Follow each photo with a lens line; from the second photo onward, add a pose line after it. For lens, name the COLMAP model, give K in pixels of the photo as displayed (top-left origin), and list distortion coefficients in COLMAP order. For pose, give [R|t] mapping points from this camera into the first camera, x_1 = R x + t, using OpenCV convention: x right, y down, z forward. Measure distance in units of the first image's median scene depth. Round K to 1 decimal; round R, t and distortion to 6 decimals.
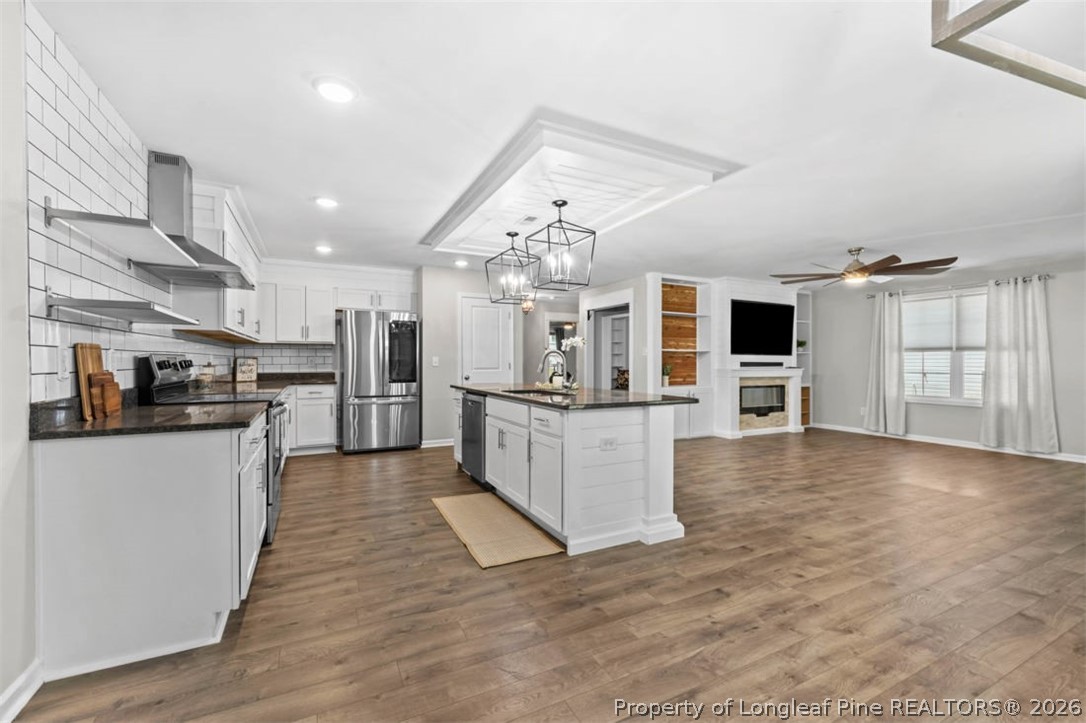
lens RADIAL K [[448.0, 0, 539.1], [0, 448.0, 362.0], [0, 0, 1]] dist [-0.005908, 0.000176]
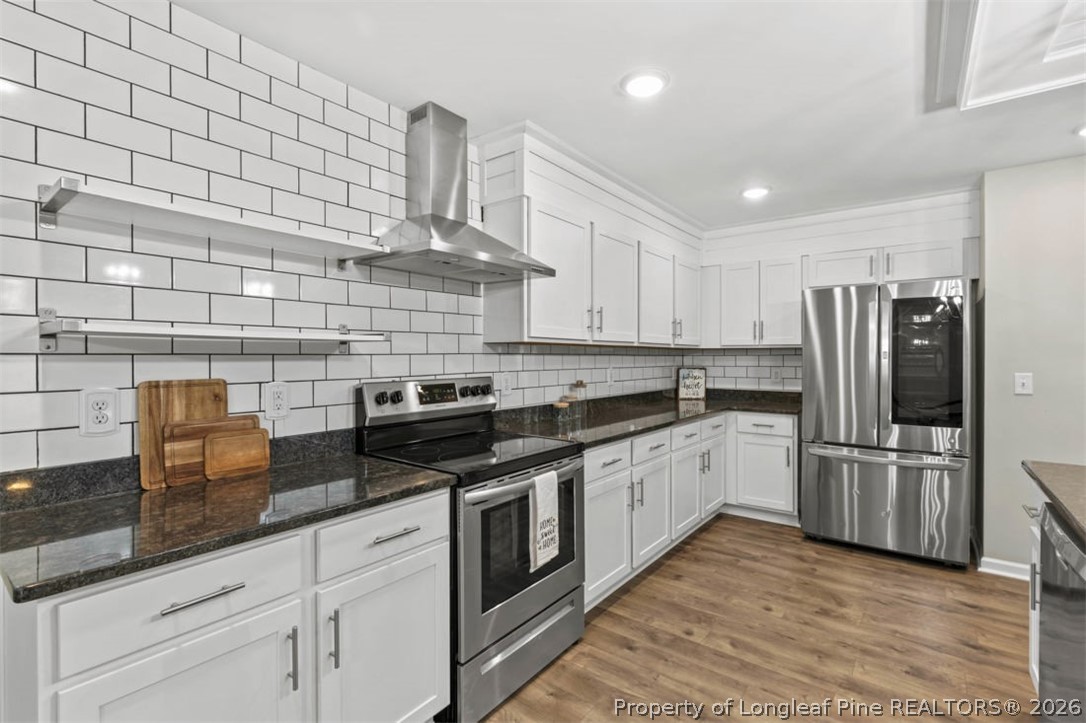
lens RADIAL K [[484.3, 0, 549.6], [0, 484.3, 358.8], [0, 0, 1]] dist [-0.004528, -0.001346]
pose [[0.434046, 0.003444, -0.900884, -0.011037], [-0.000987, 0.999994, 0.003347, -0.027217], [0.900890, -0.000563, 0.434047, 0.407390]]
